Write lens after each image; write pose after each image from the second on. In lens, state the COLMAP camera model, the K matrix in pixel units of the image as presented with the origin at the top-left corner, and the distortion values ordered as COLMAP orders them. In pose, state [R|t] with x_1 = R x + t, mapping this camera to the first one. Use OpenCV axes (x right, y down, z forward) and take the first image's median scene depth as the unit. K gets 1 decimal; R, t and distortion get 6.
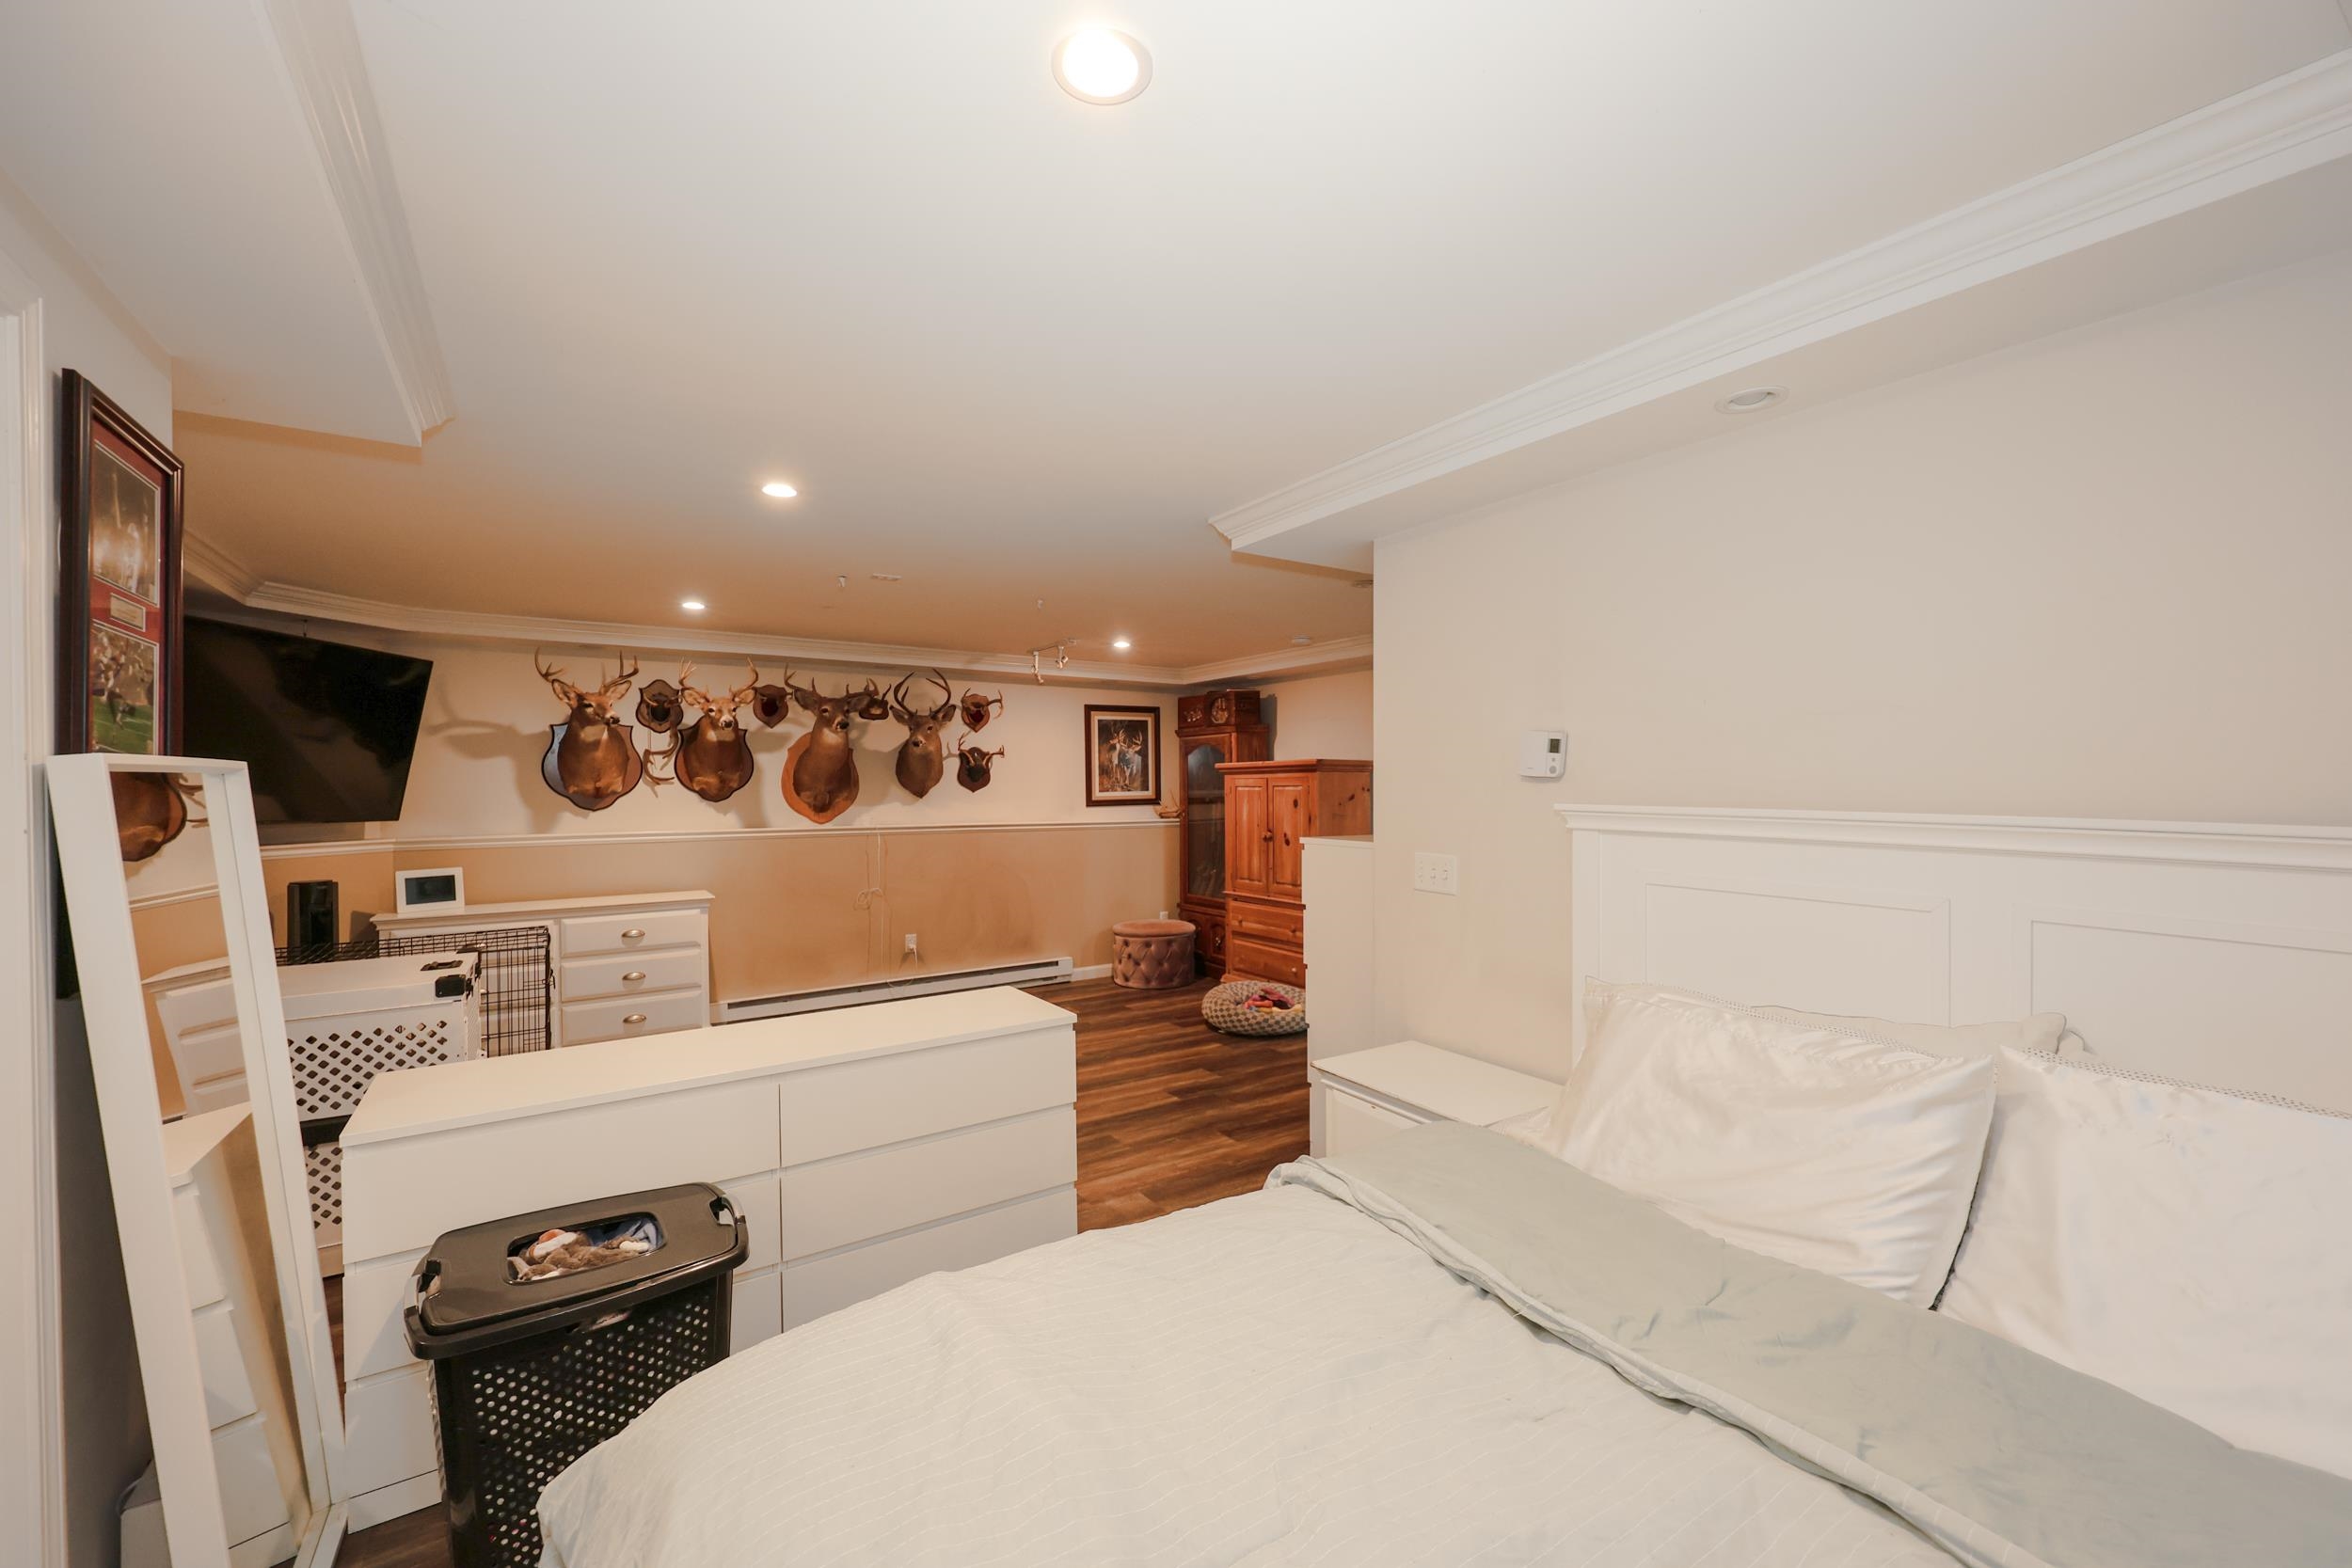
lens RADIAL K [[953.1, 0, 1171.5], [0, 953.1, 789.8], [0, 0, 1]] dist [0.001066, 0.000181]
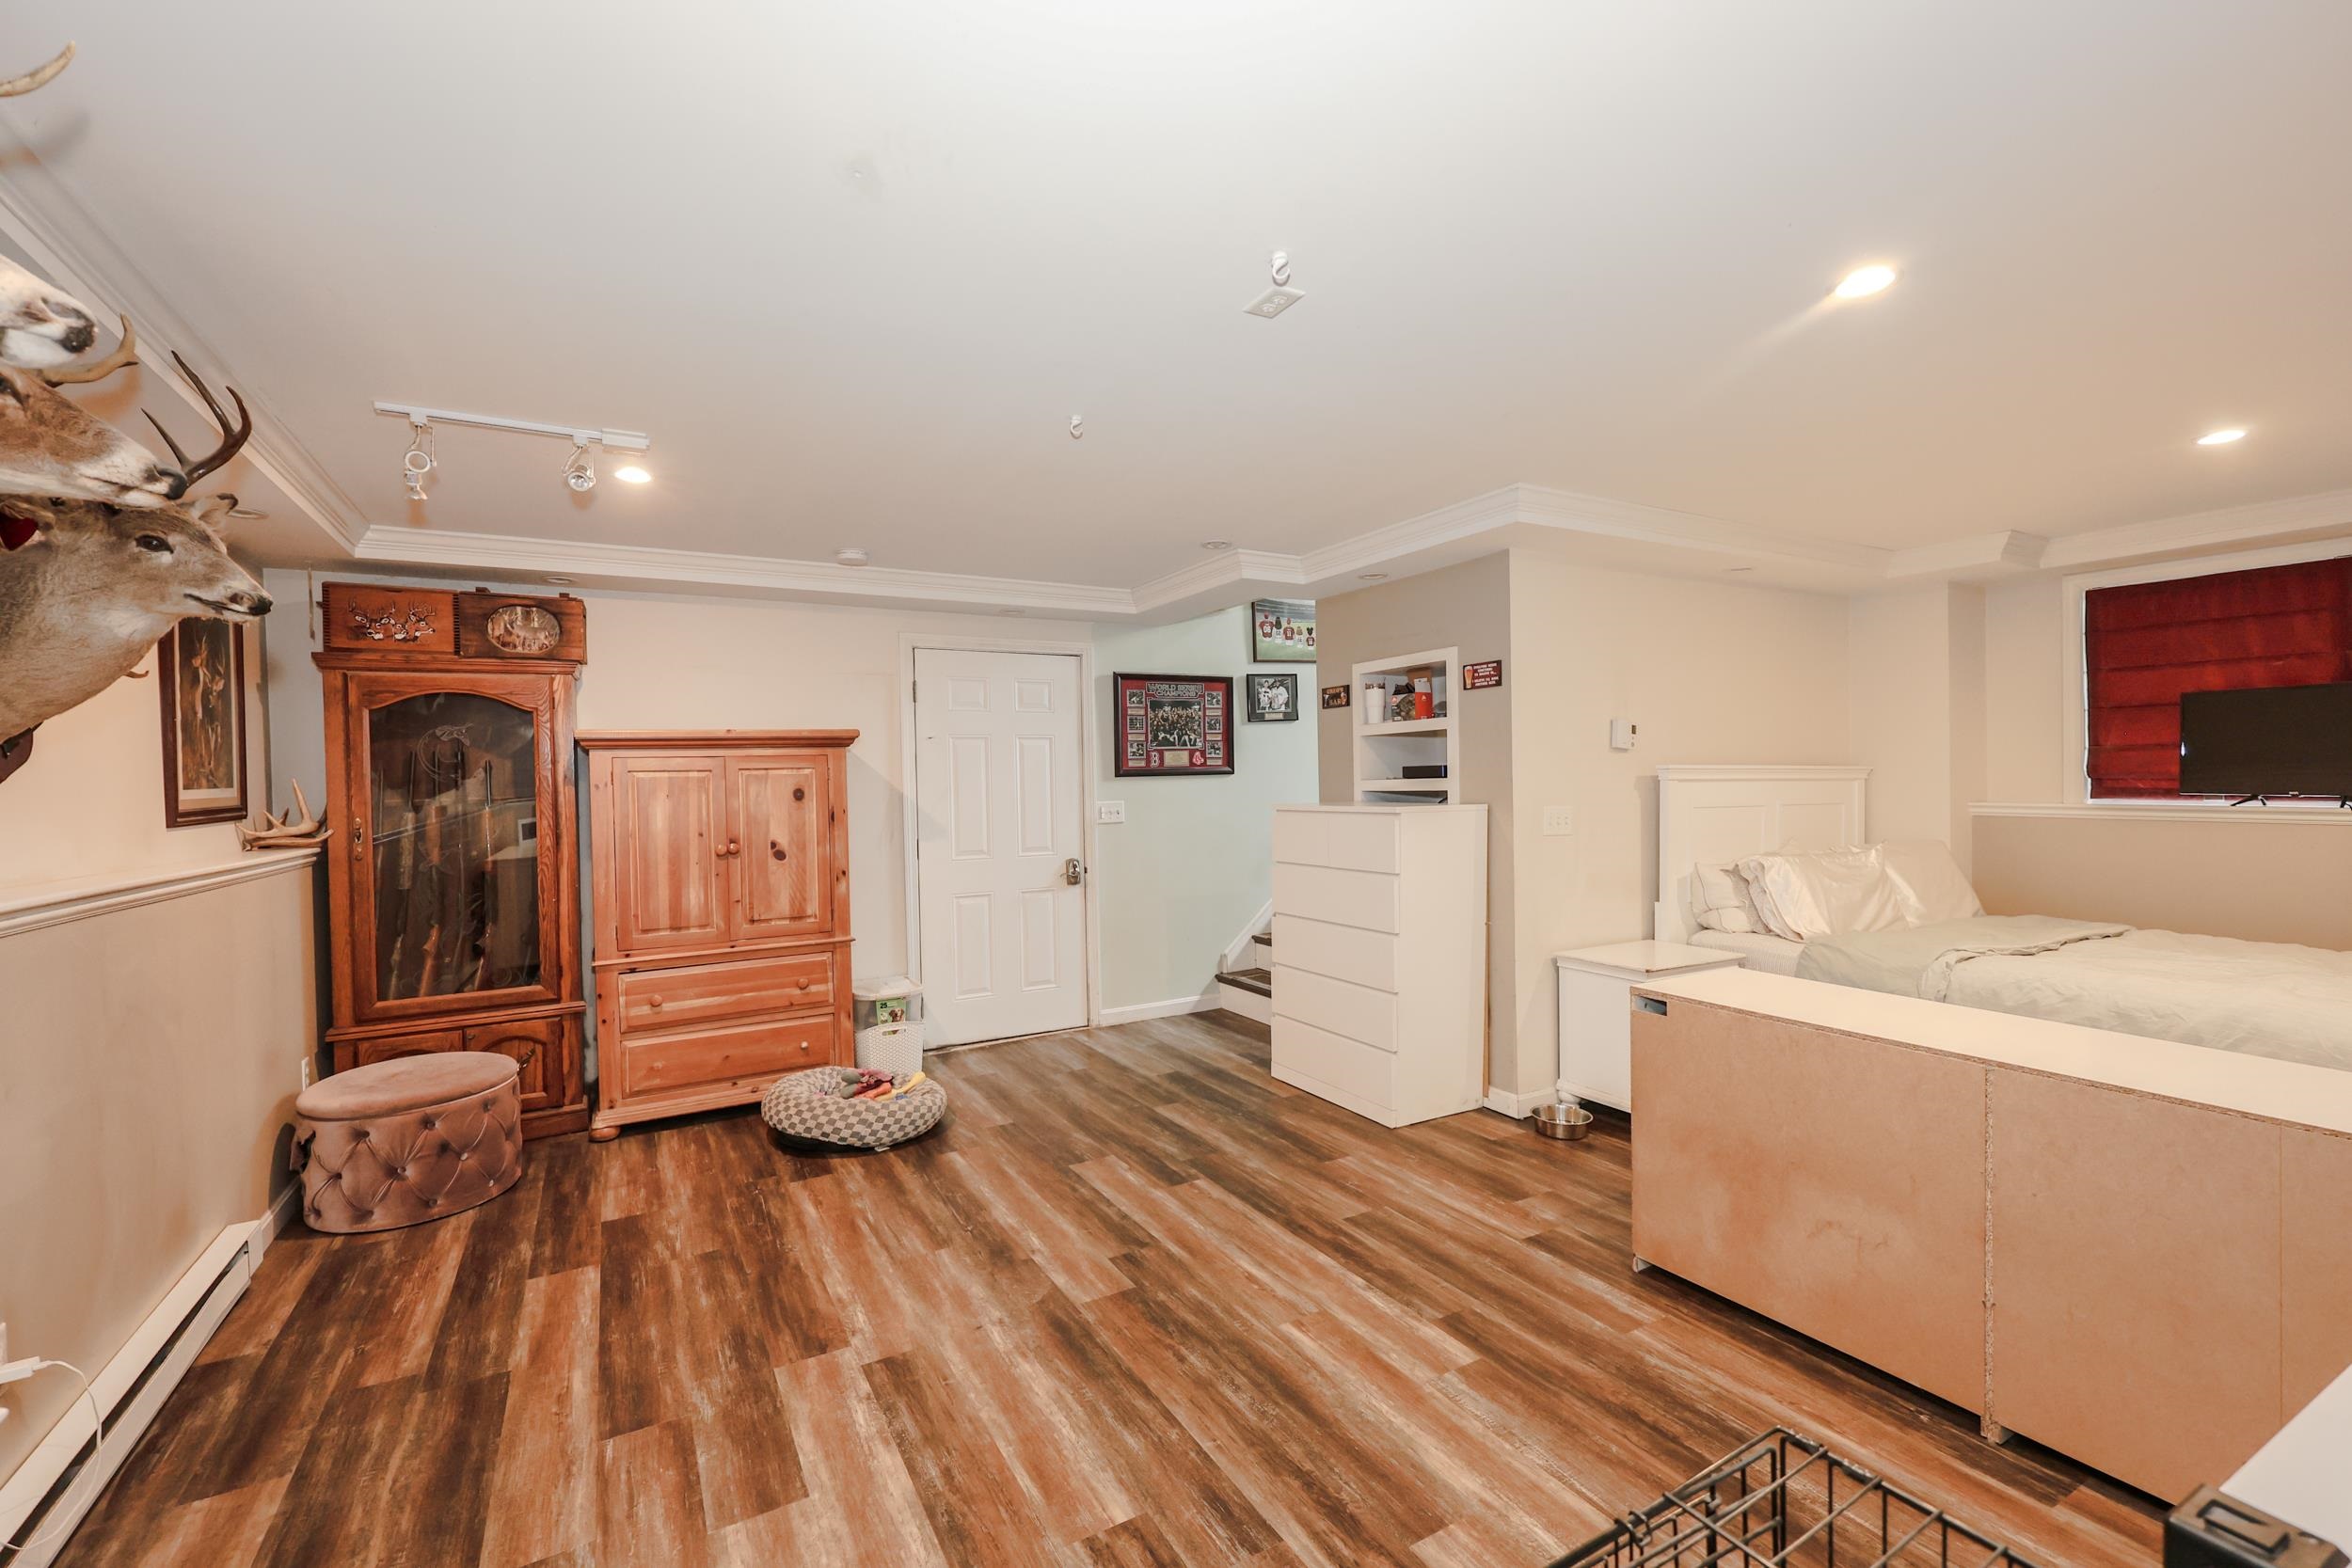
lens RADIAL K [[995.3, 0, 1169.8], [0, 995.3, 786.5], [0, 0, 1]] dist [0.002999, -0.000300]
pose [[0.071792, -0.009335, 0.997376, -0.614923], [0.021554, 0.999737, 0.007805, 0.009160], [-0.997187, 0.020937, 0.071974, 0.773654]]
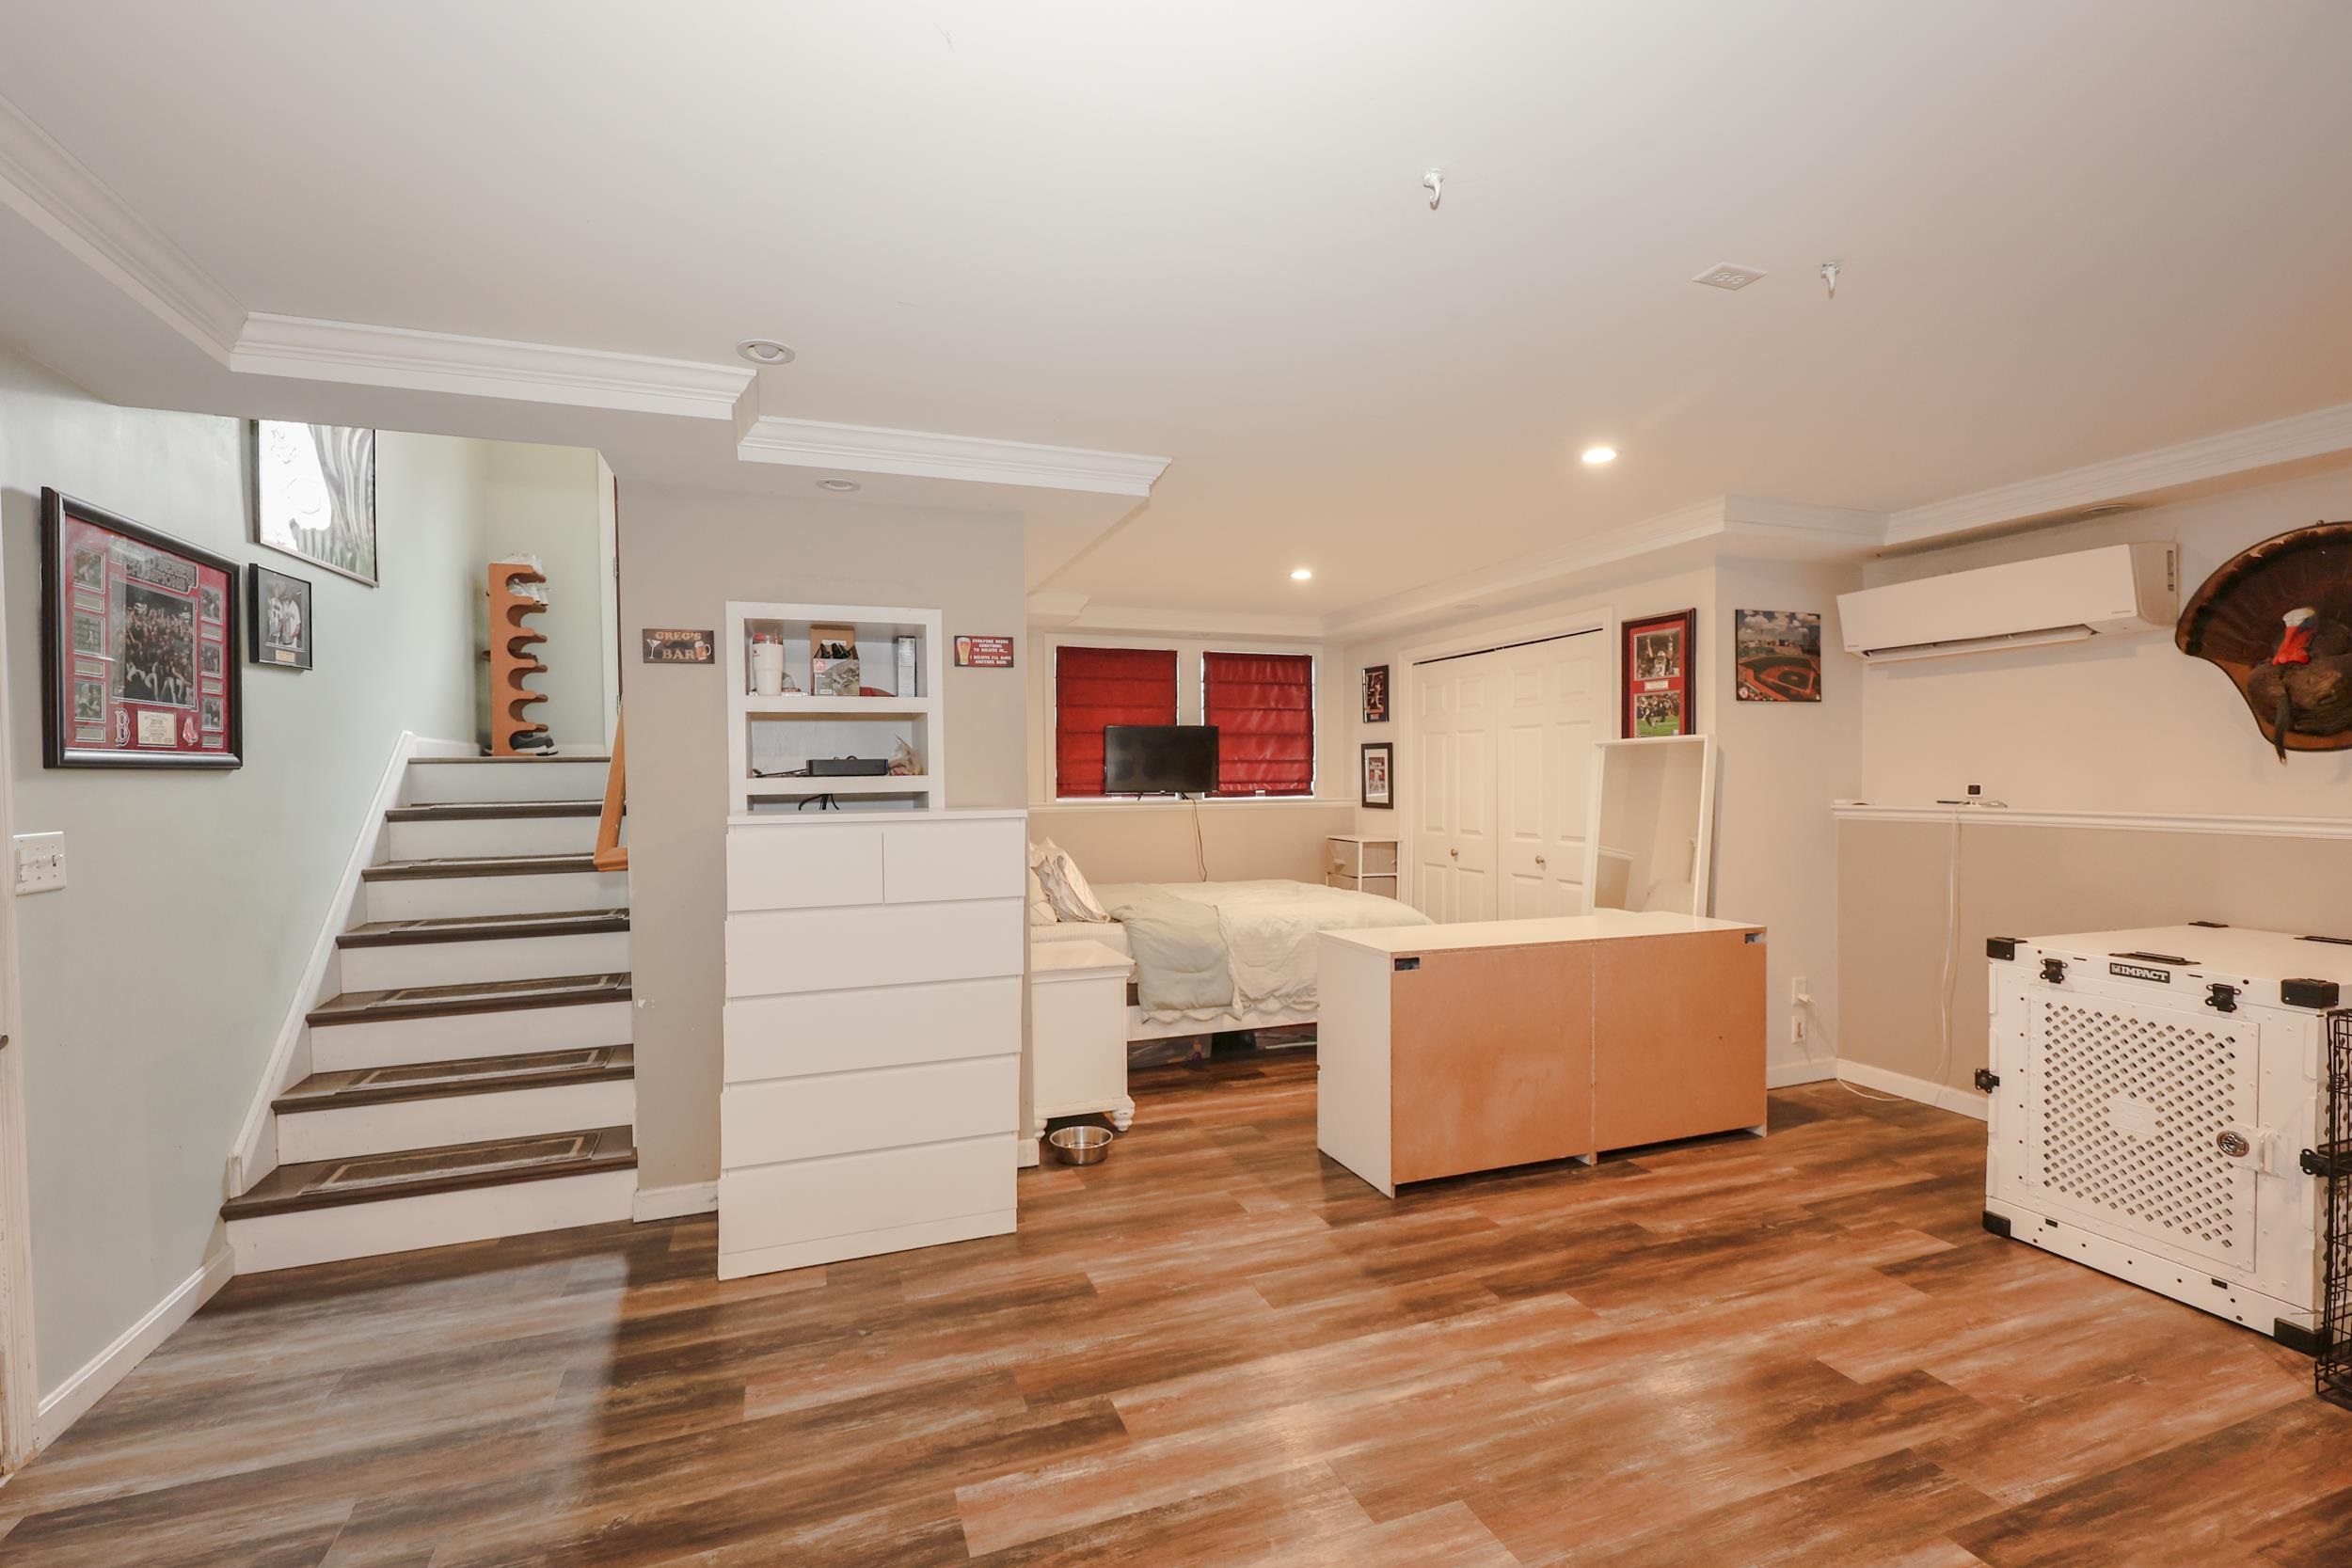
lens RADIAL K [[1025.7, 0, 1163.3], [0, 1025.7, 796.3], [0, 0, 1]] dist [0.005869, -0.000003]
pose [[-0.971786, 0.005893, 0.235791, -0.110642], [0.012193, 0.999606, 0.025270, 0.011810], [-0.235549, 0.027432, -0.971475, 1.187934]]
